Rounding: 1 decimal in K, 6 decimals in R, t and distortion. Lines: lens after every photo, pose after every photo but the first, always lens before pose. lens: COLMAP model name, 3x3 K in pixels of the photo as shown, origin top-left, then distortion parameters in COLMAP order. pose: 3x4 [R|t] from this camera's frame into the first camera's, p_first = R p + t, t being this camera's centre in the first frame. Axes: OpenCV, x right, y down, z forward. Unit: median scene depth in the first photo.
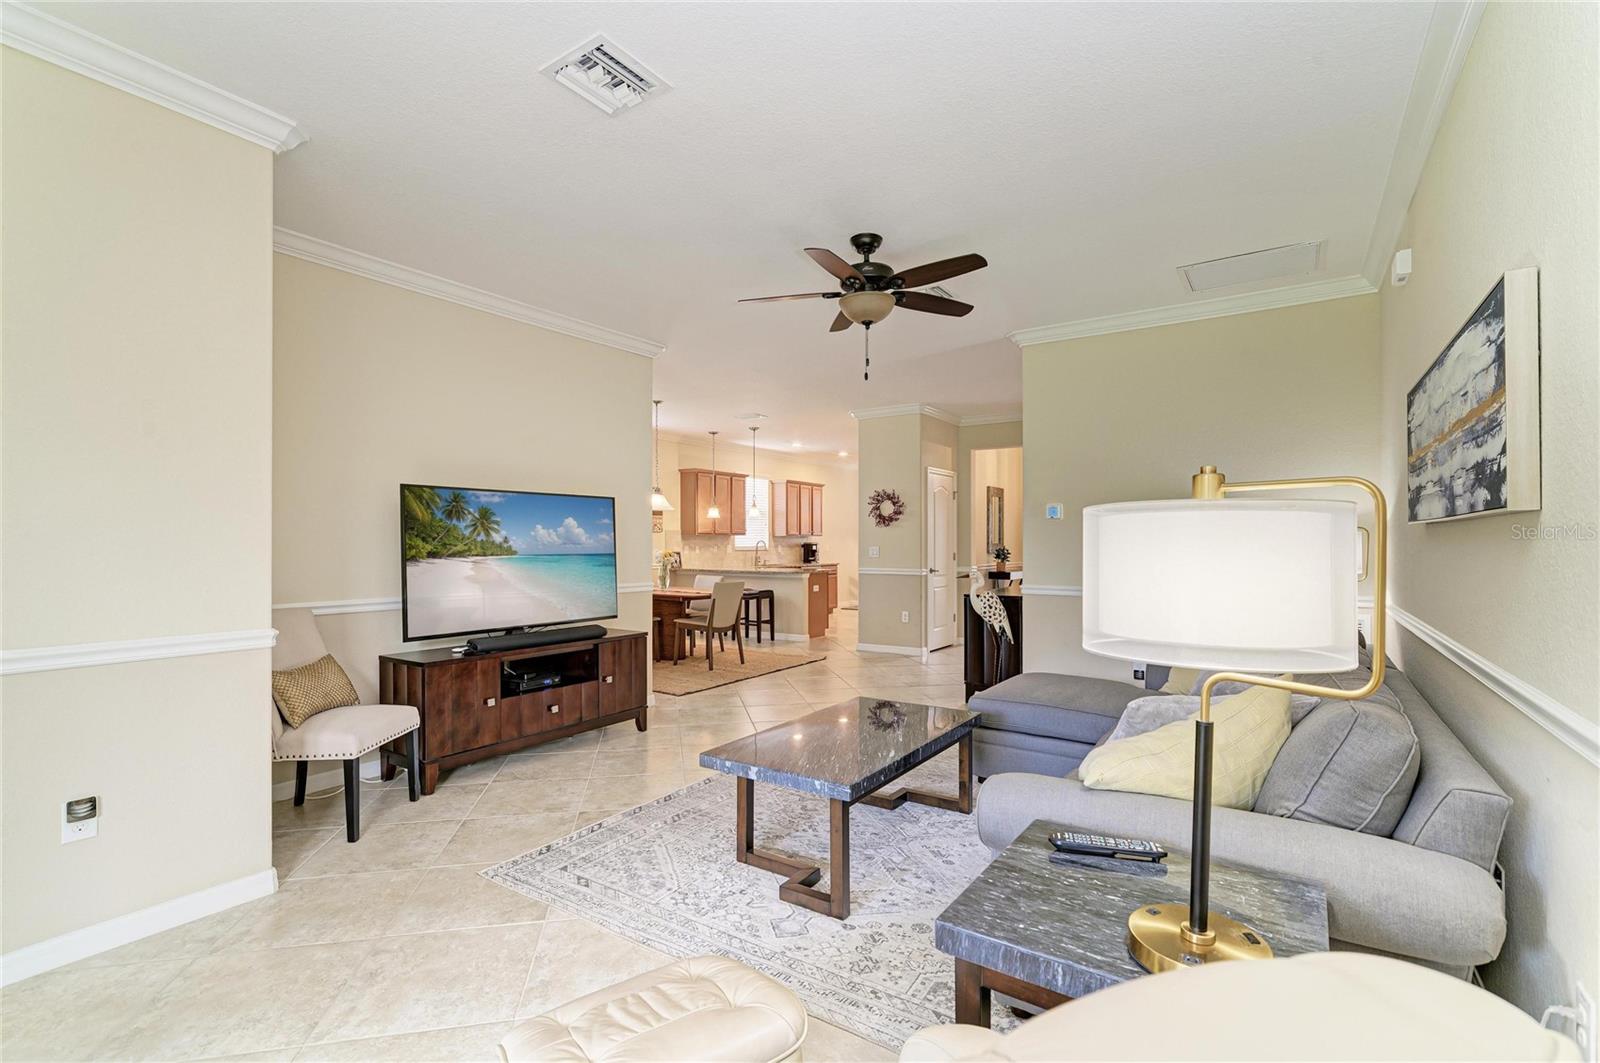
lens RADIAL K [[724.3, 0, 797.0], [0, 724.3, 536.3], [0, 0, 1]] dist [-0.000720, 0.000031]
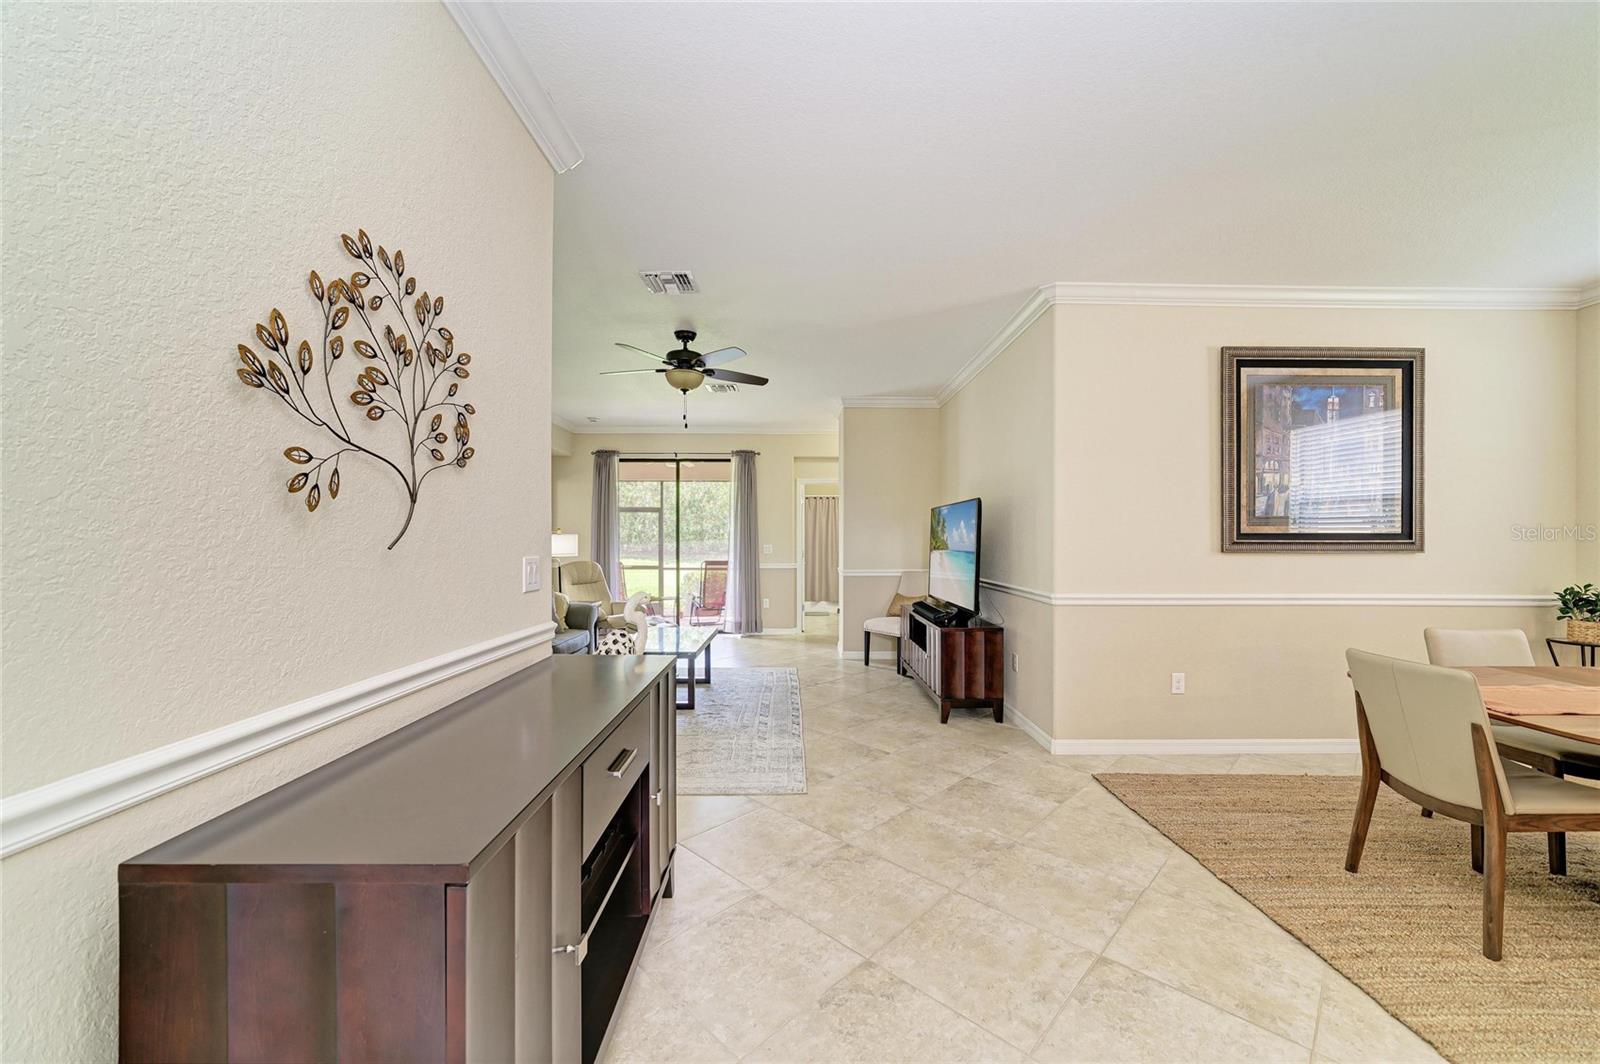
lens RADIAL K [[608.9, 0, 810.8], [0, 608.9, 540.2], [0, 0, 1]] dist [-0.000895, 0.000178]
pose [[-0.810096, -0.000548, -0.586297, 0.271158], [0.002393, 0.999988, -0.004240, 0.005460], [0.586292, -0.004838, -0.810085, 0.952376]]
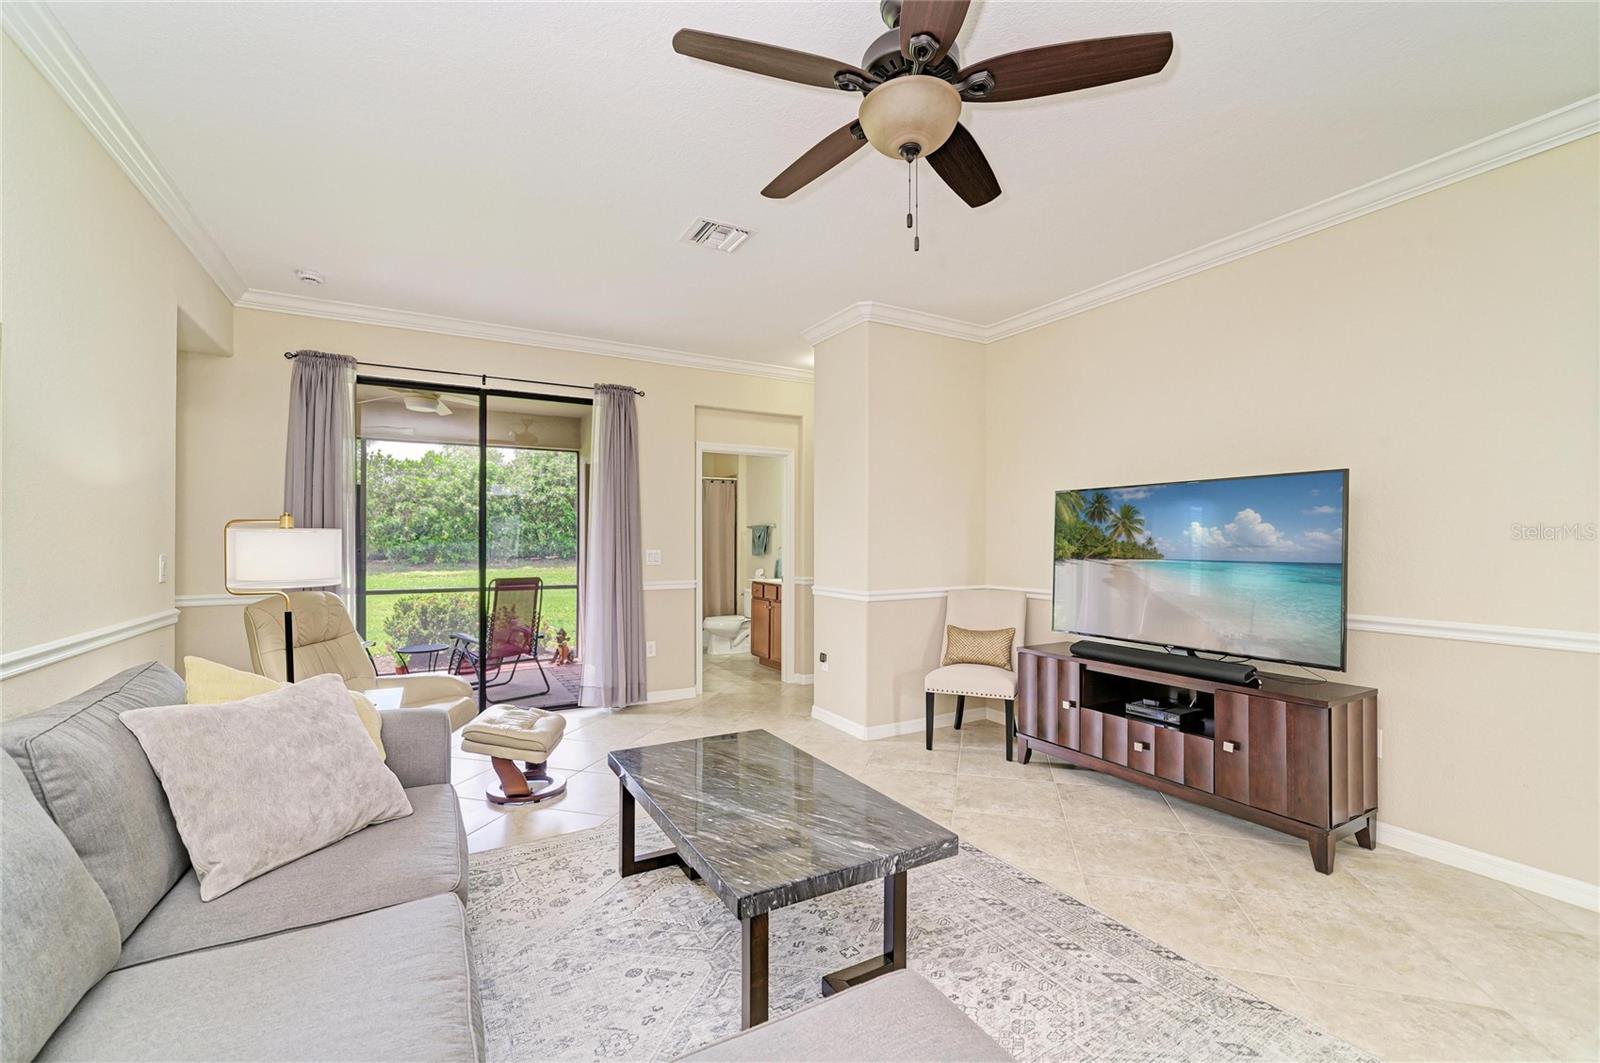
lens RADIAL K [[669.3, 0, 806.0], [0, 669.3, 541.5], [0, 0, 1]] dist [-0.000434, 0.000220]
pose [[-0.432247, -0.000077, -0.901755, 0.264569], [0.005801, 0.999979, -0.002866, 0.002744], [0.901737, -0.006470, -0.432237, 0.511972]]
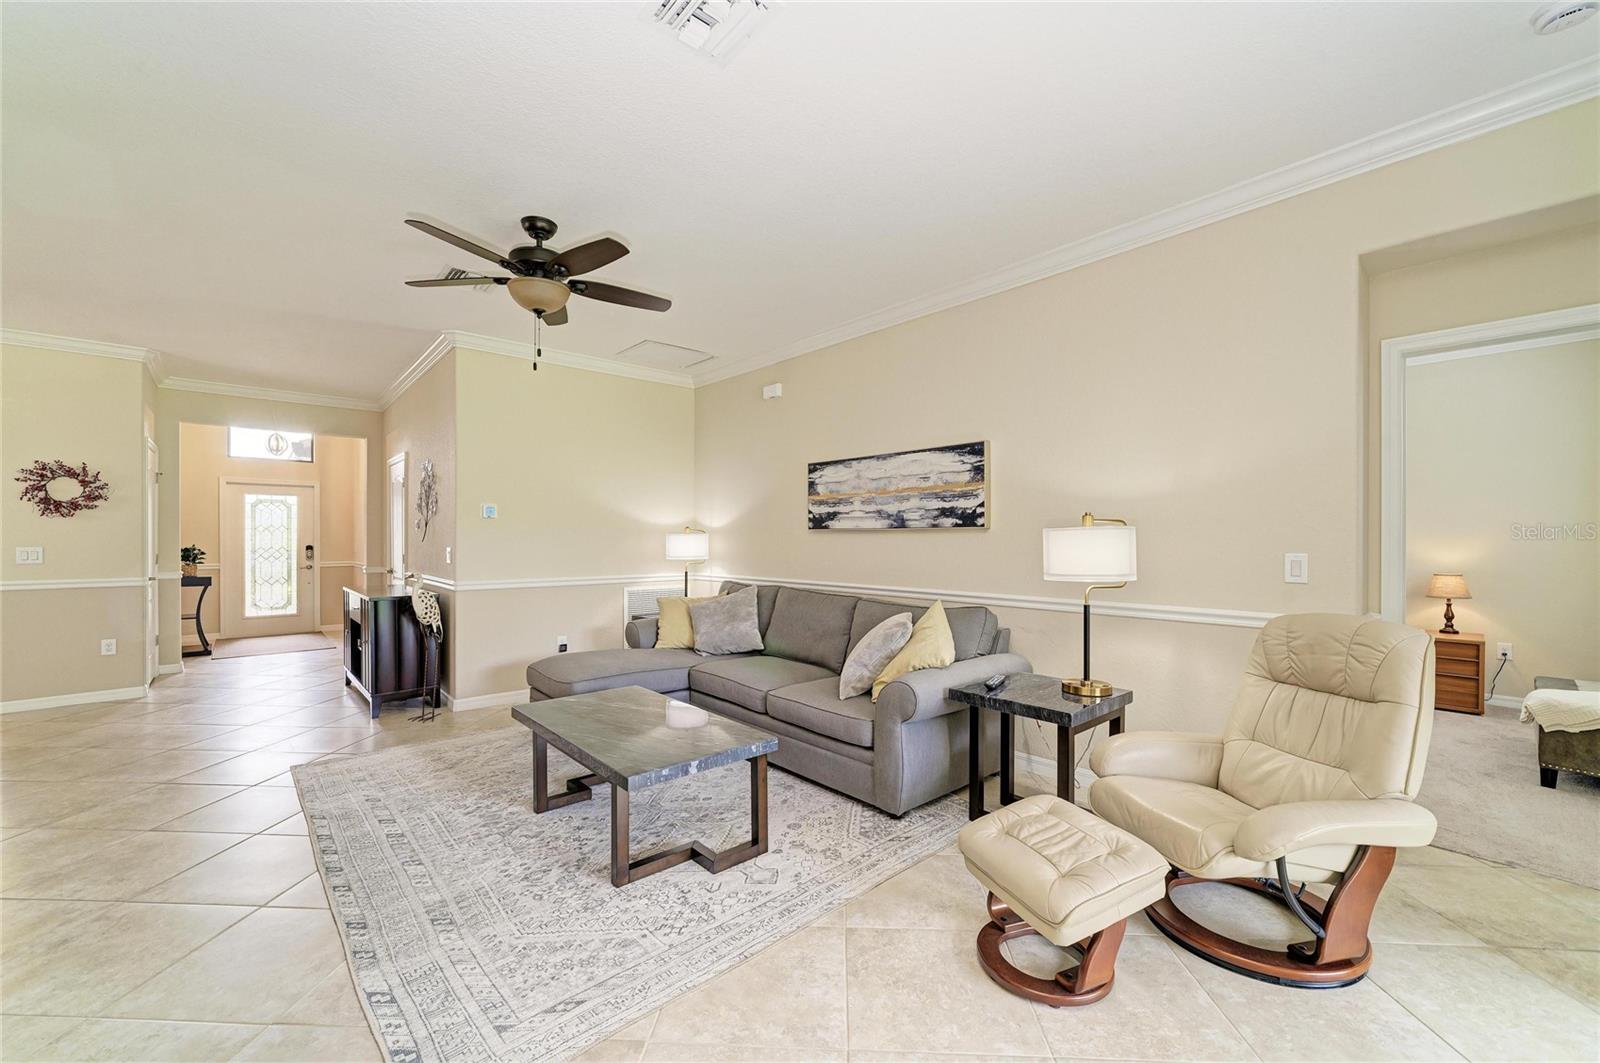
lens RADIAL K [[642.8, 0, 798.3], [0, 642.8, 541.6], [0, 0, 1]] dist [0.002389, 0.000497]
pose [[0.245823, -0.004878, 0.969302, -0.286560], [-0.007041, 0.999952, 0.006818, 0.000419], [-0.969289, -0.008501, 0.245777, 0.203642]]
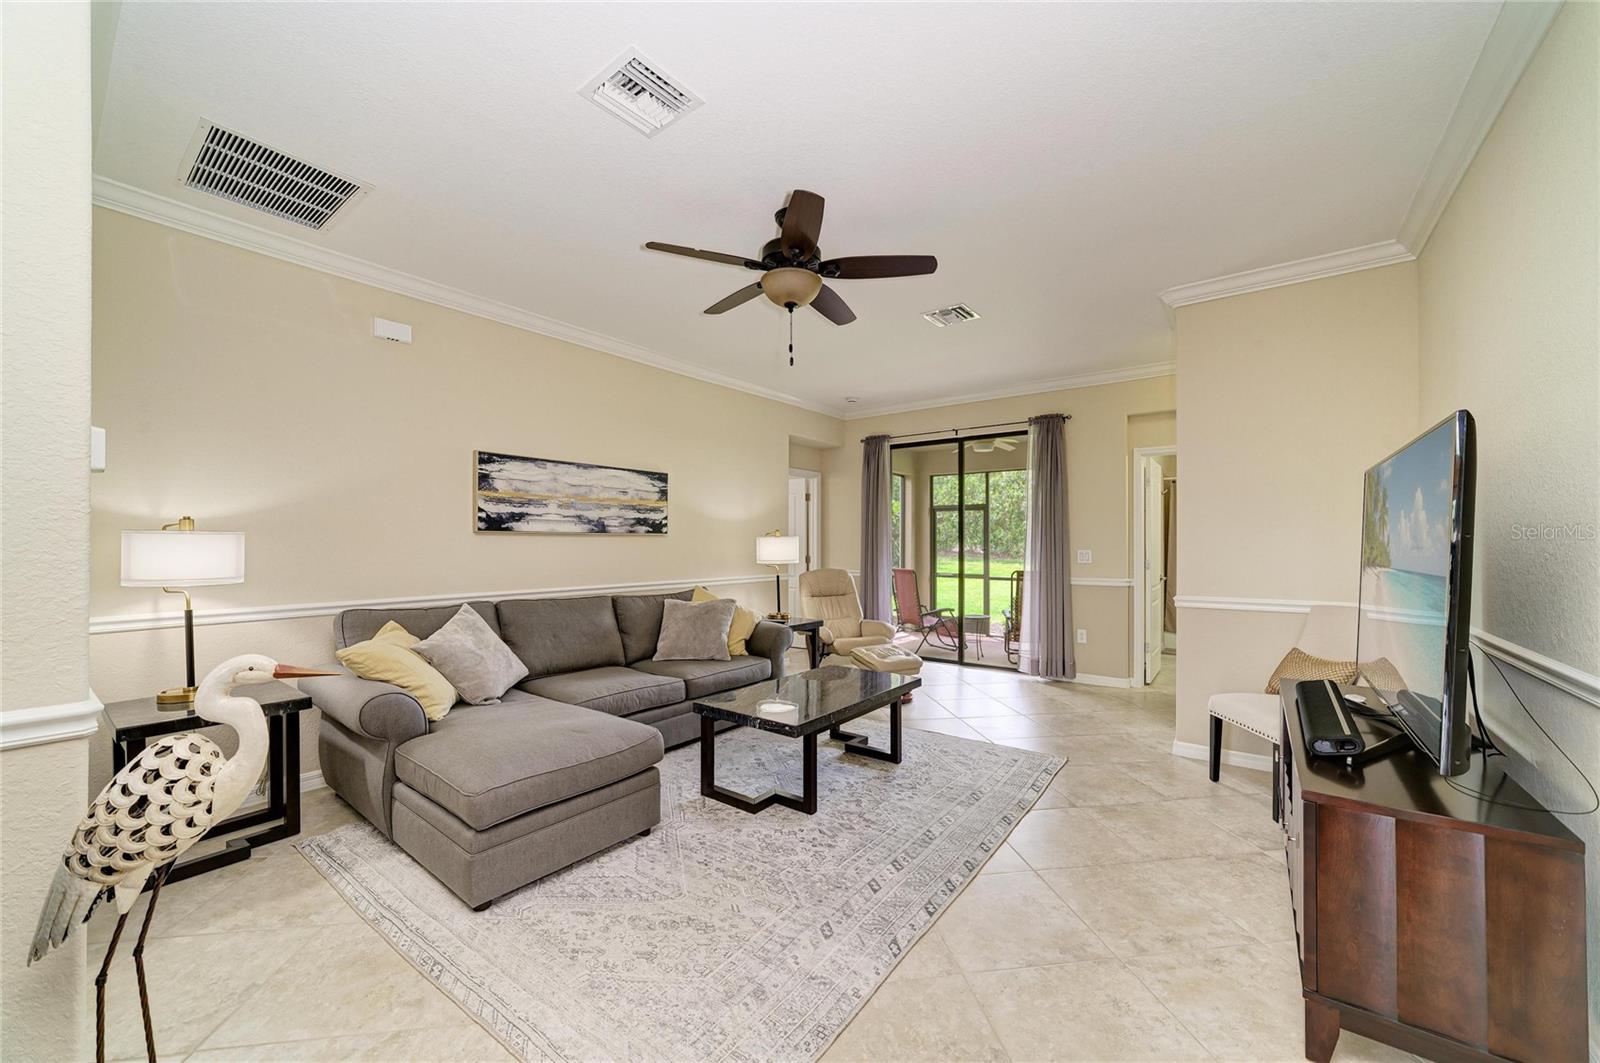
lens RADIAL K [[608.9, 0, 810.8], [0, 608.9, 539.7], [0, 0, 1]] dist [-0.000895, 0.000178]
pose [[-0.999322, -0.000074, 0.036806, 0.019336], [-0.000488, 0.999937, -0.011240, 0.004785], [-0.036803, -0.011250, -0.999259, 0.787646]]
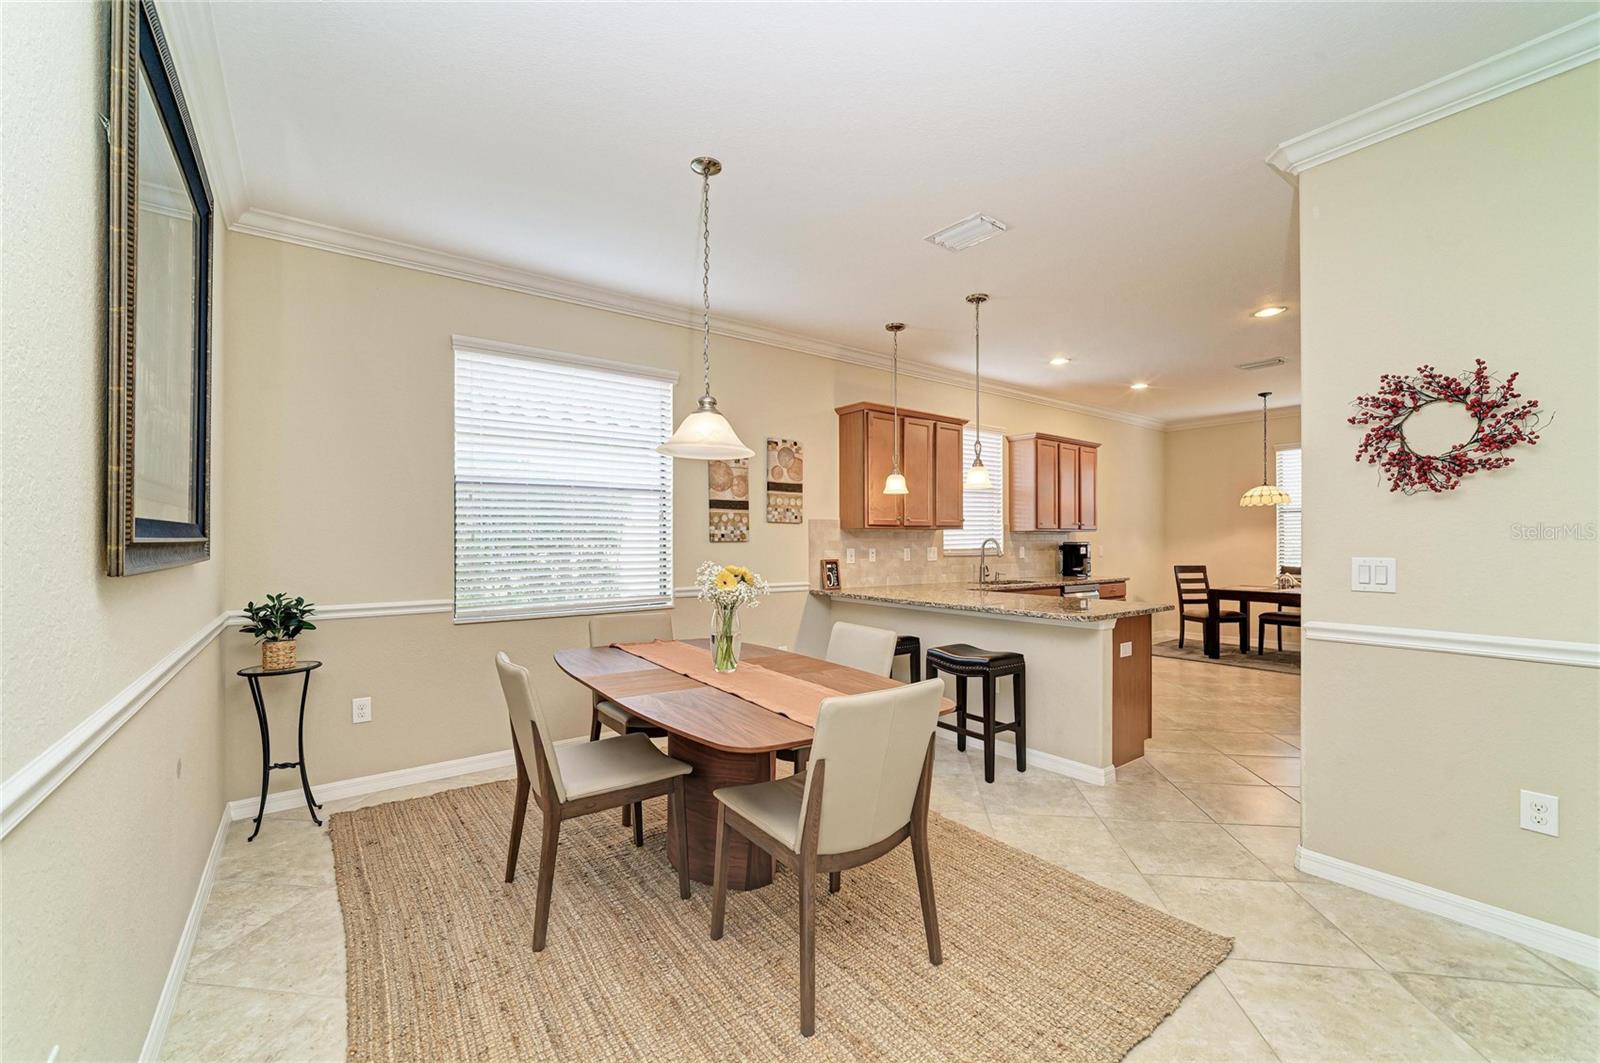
lens RADIAL K [[640.2, 0, 824.7], [0, 640.2, 534.8], [0, 0, 1]] dist [-0.000785, -0.000014]
pose [[0.956642, -0.000455, -0.291268, -0.039617], [0.000406, 1.000000, -0.000229, 0.004153], [0.291268, 0.000101, 0.956642, 0.682796]]
